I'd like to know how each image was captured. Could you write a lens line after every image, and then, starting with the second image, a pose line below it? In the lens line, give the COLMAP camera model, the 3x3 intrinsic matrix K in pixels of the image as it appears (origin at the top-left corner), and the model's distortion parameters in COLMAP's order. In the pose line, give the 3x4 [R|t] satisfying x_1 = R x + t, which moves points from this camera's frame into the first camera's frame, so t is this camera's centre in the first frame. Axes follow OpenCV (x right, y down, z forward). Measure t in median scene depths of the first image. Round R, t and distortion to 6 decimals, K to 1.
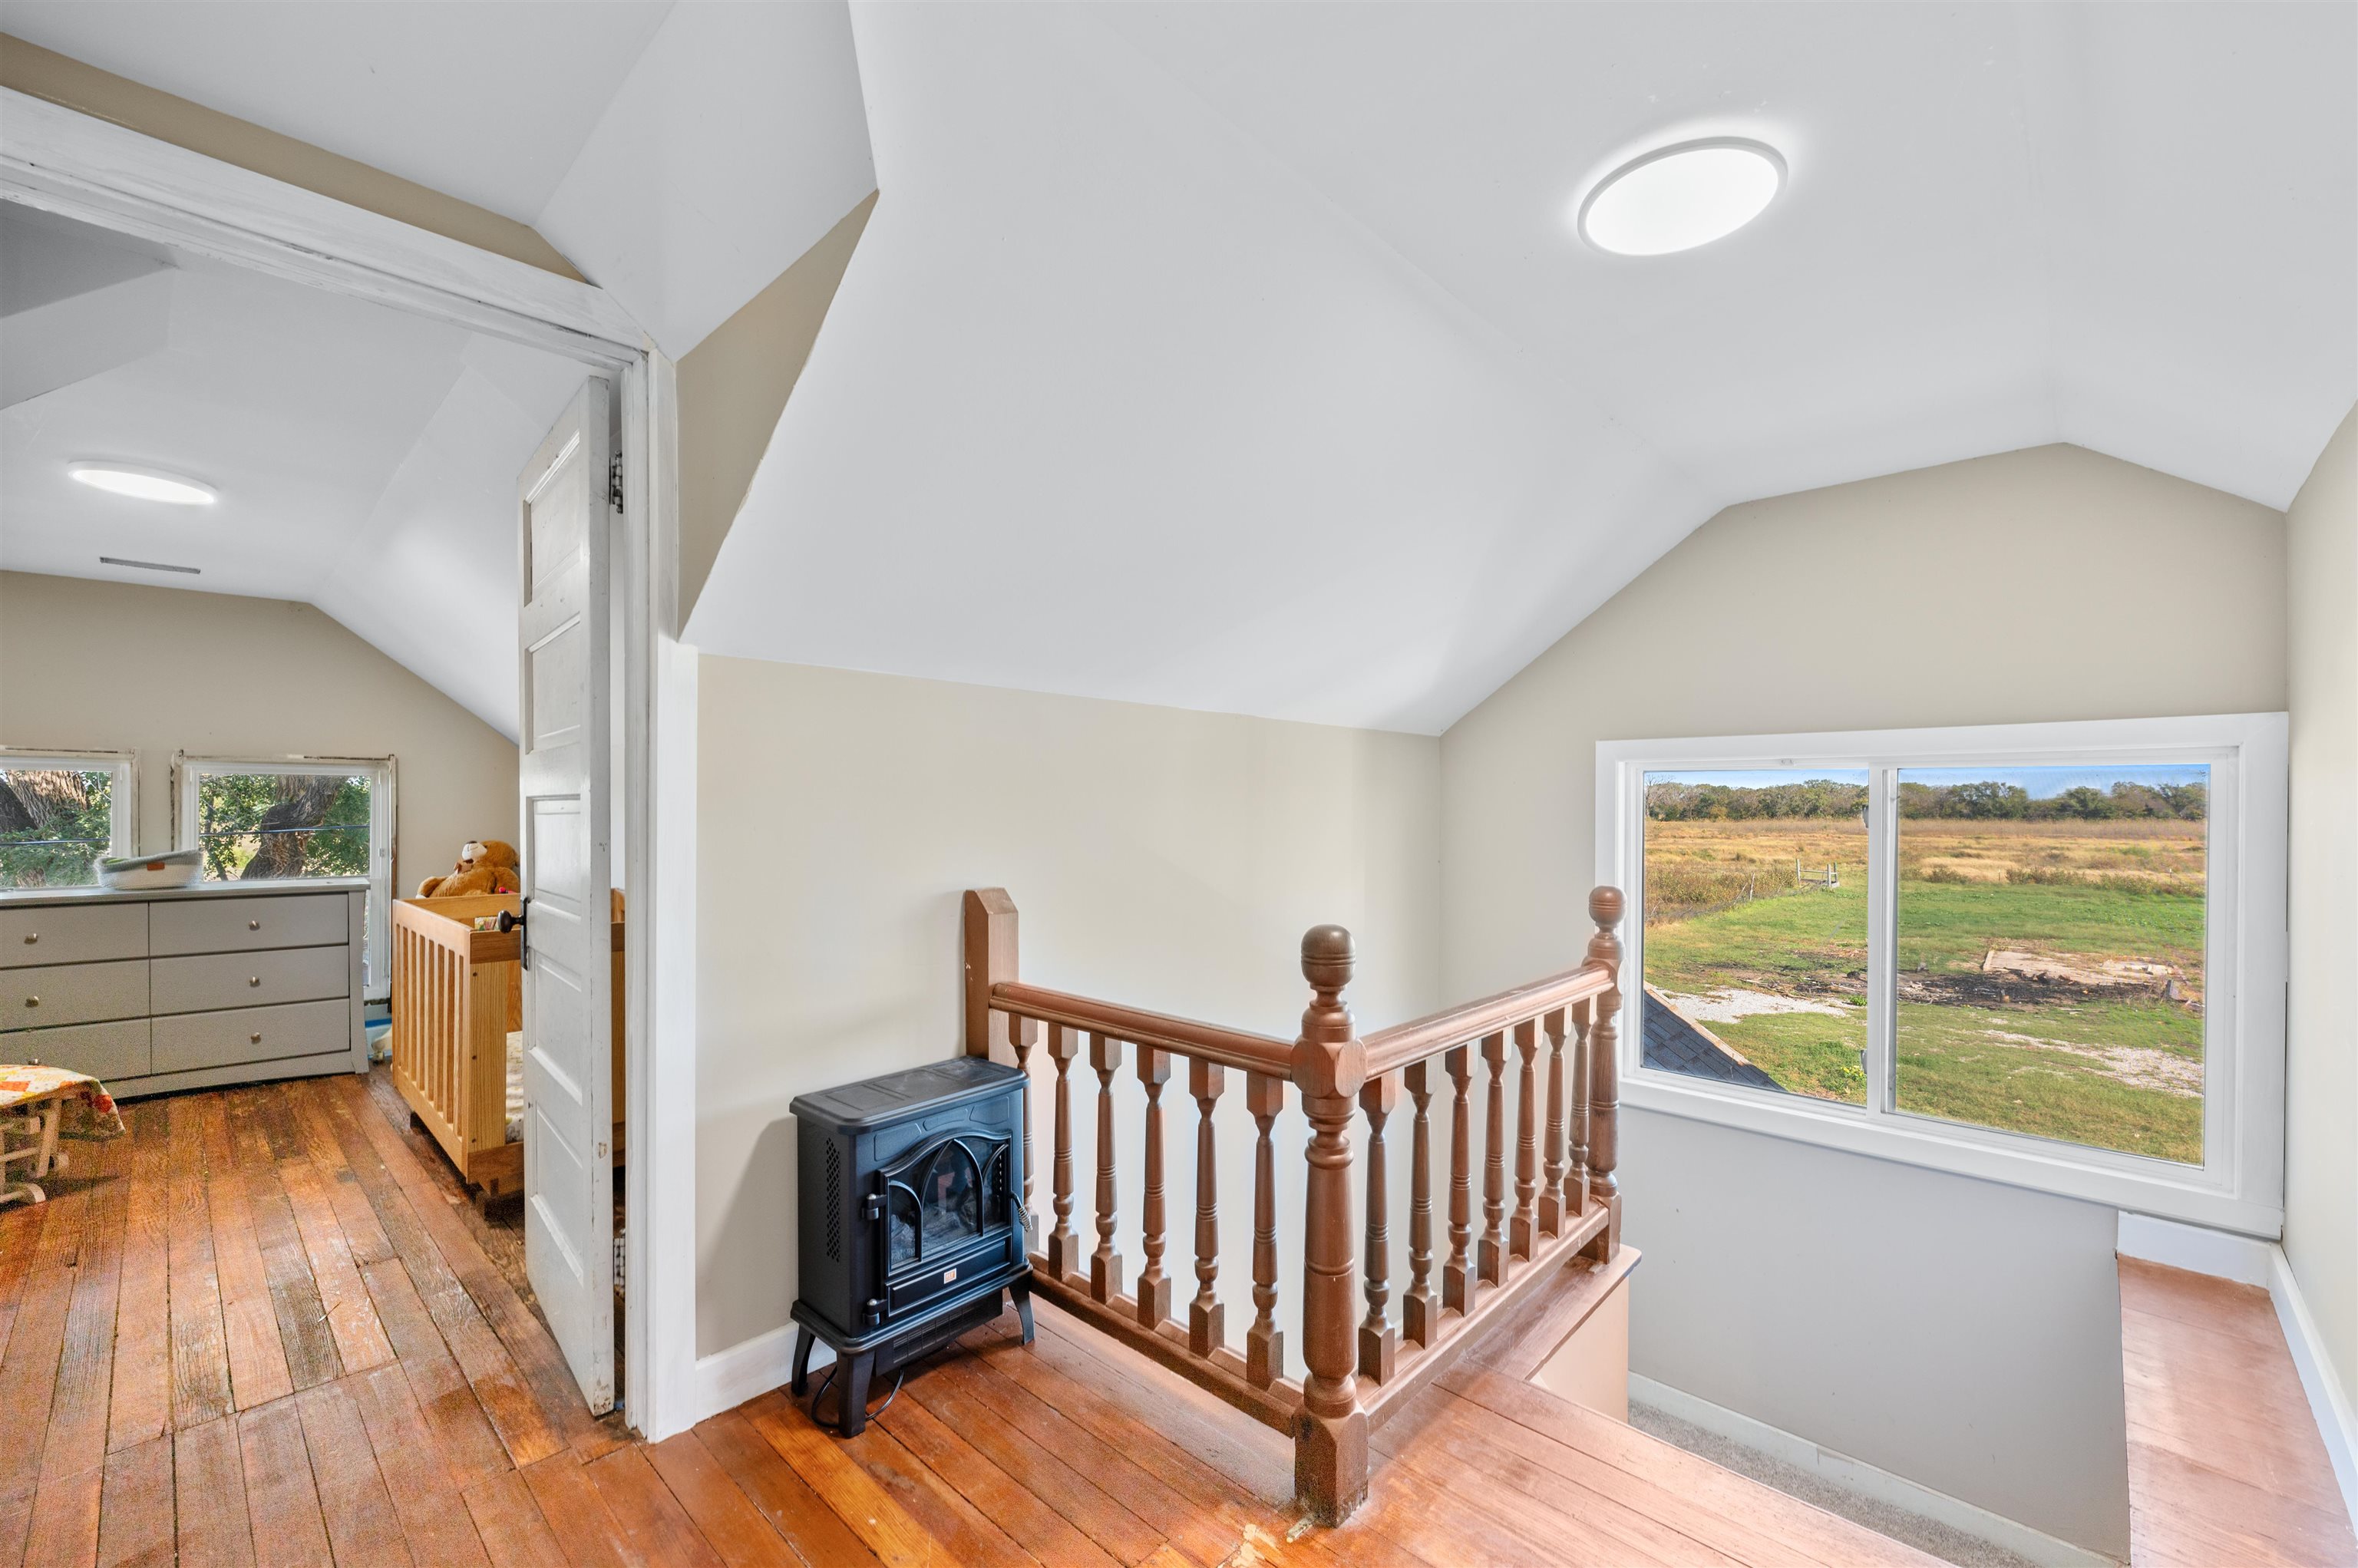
lens RADIAL K [[956.8, 0, 1183.5], [0, 956.8, 807.5], [0, 0, 1]] dist [0.000757, -0.000274]
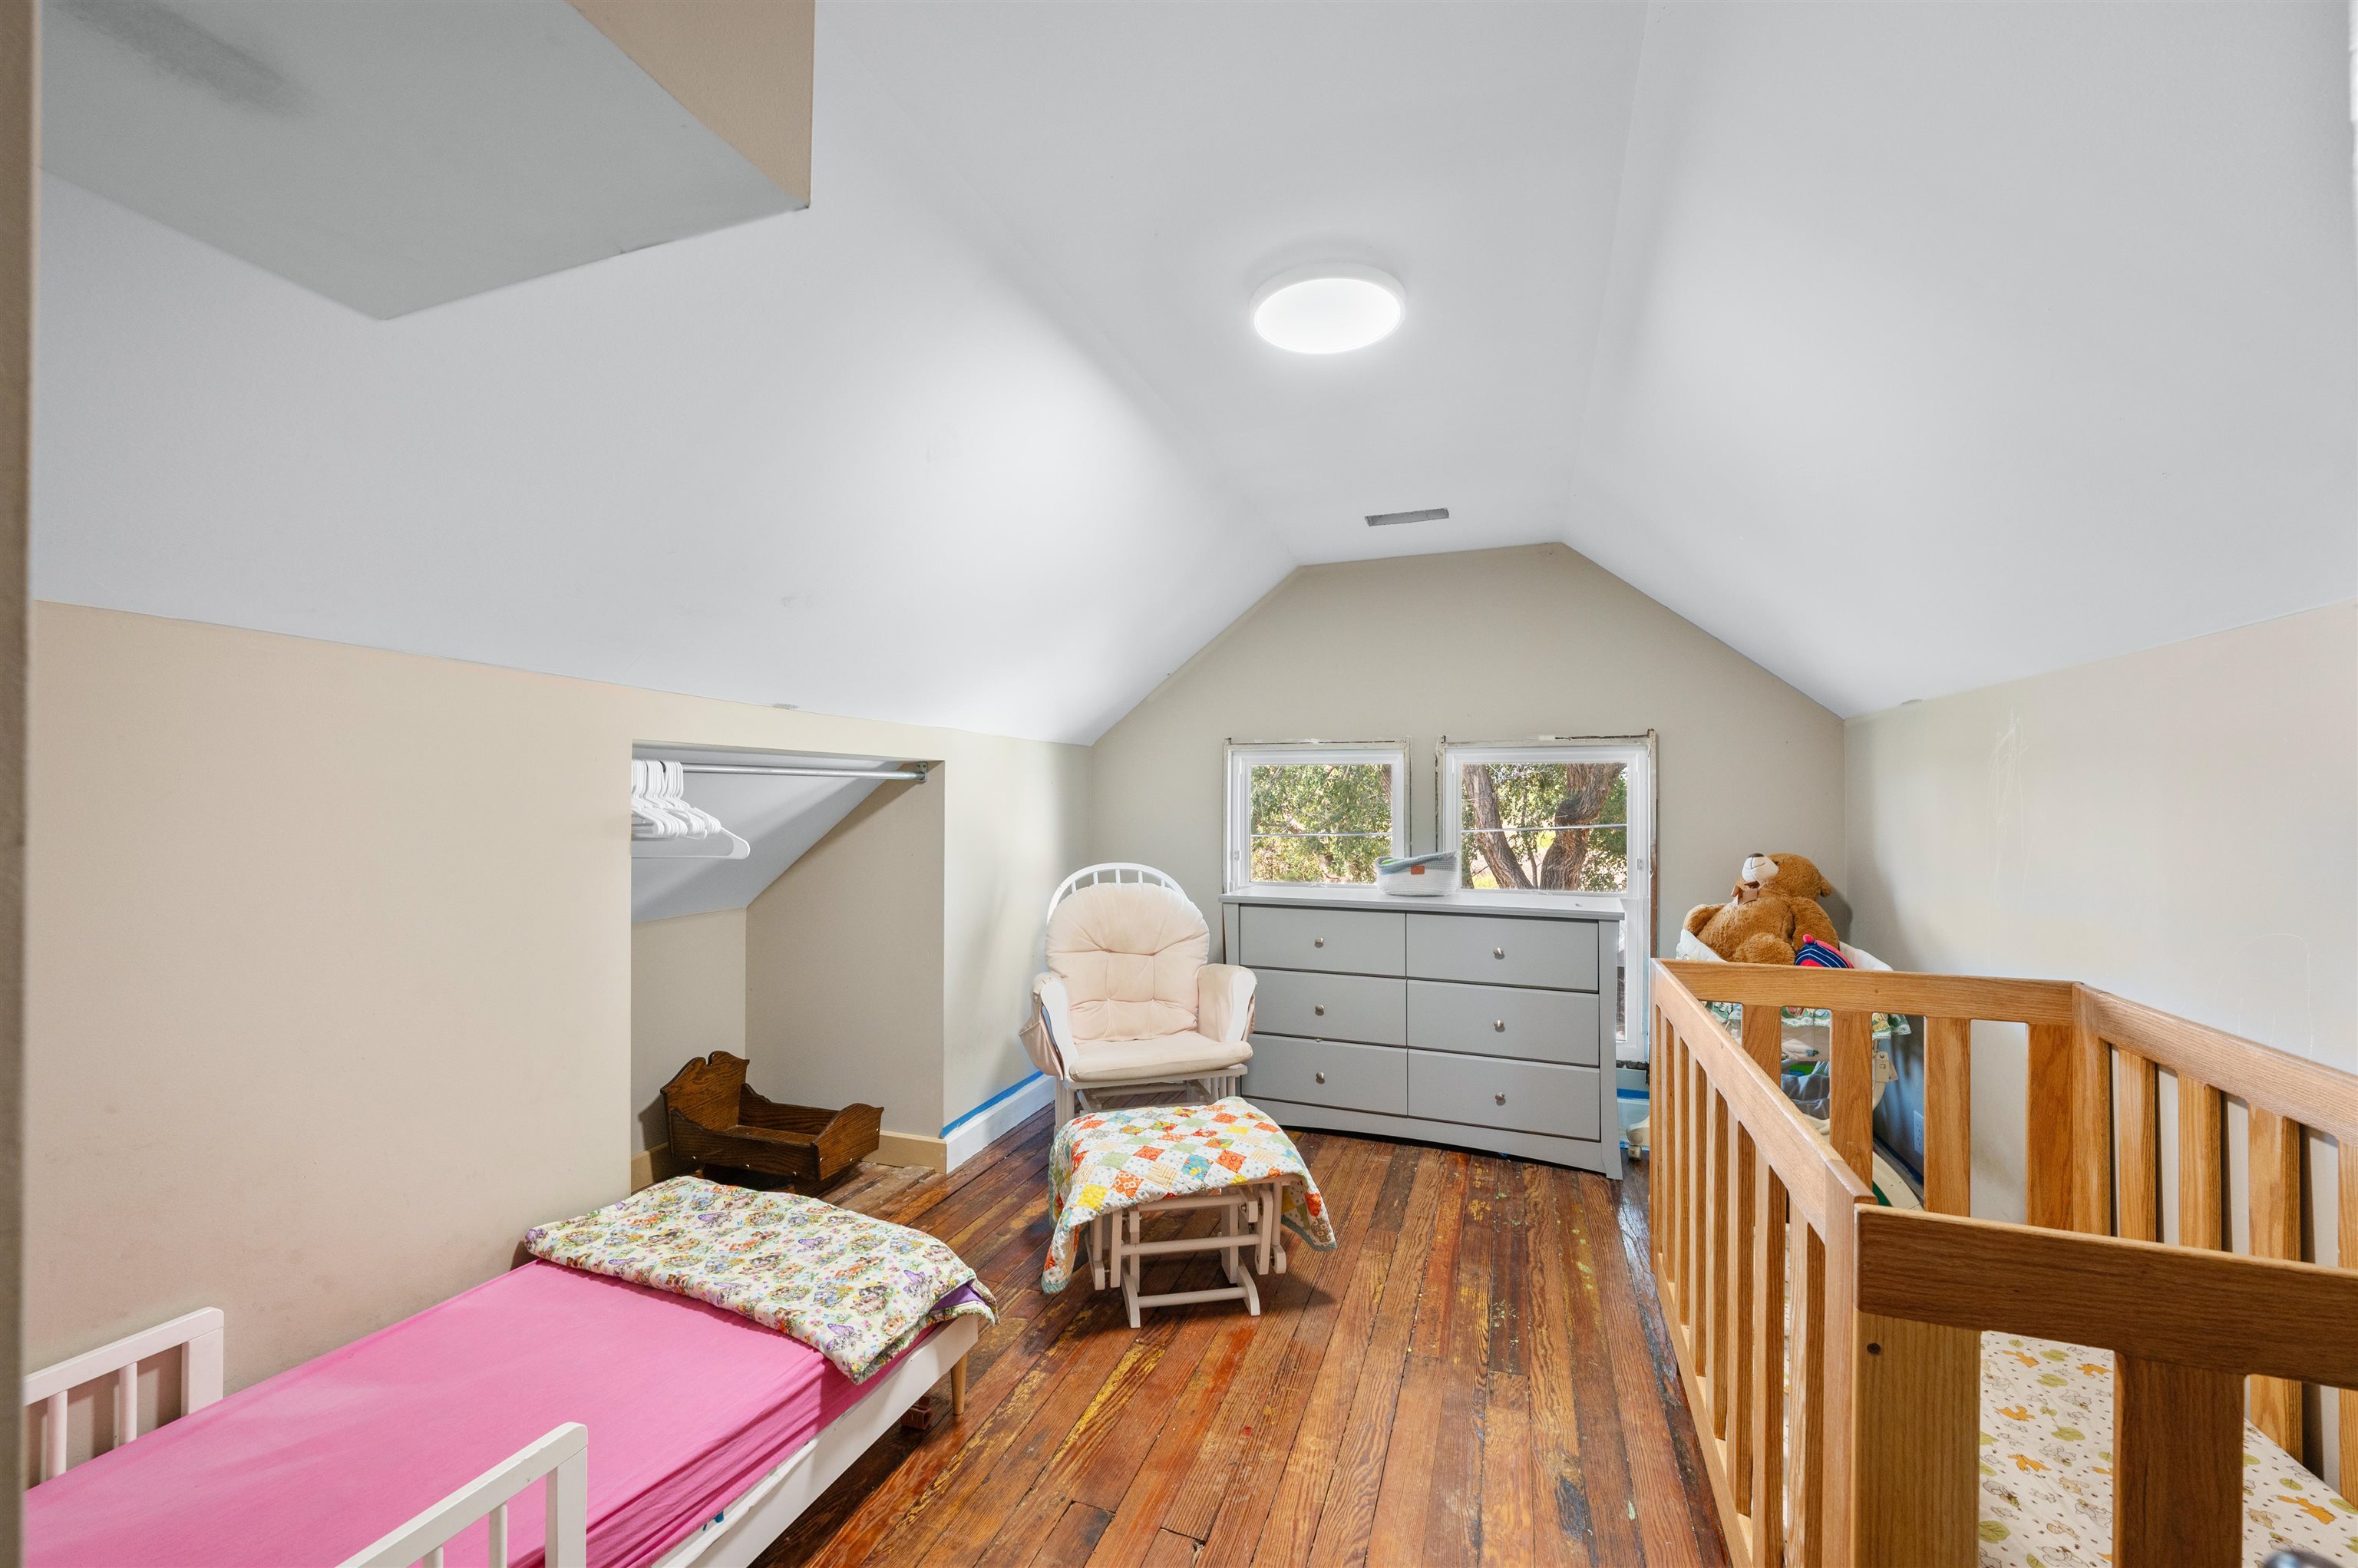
lens RADIAL K [[942.7, 0, 1175.0], [0, 942.7, 801.6], [0, 0, 1]] dist [-0.000762, -0.000240]
pose [[0.398087, 0.000413, -0.917348, -0.375130], [-0.000740, 1.000000, 0.000129, -0.000655], [0.917347, 0.000627, 0.398087, 0.456965]]
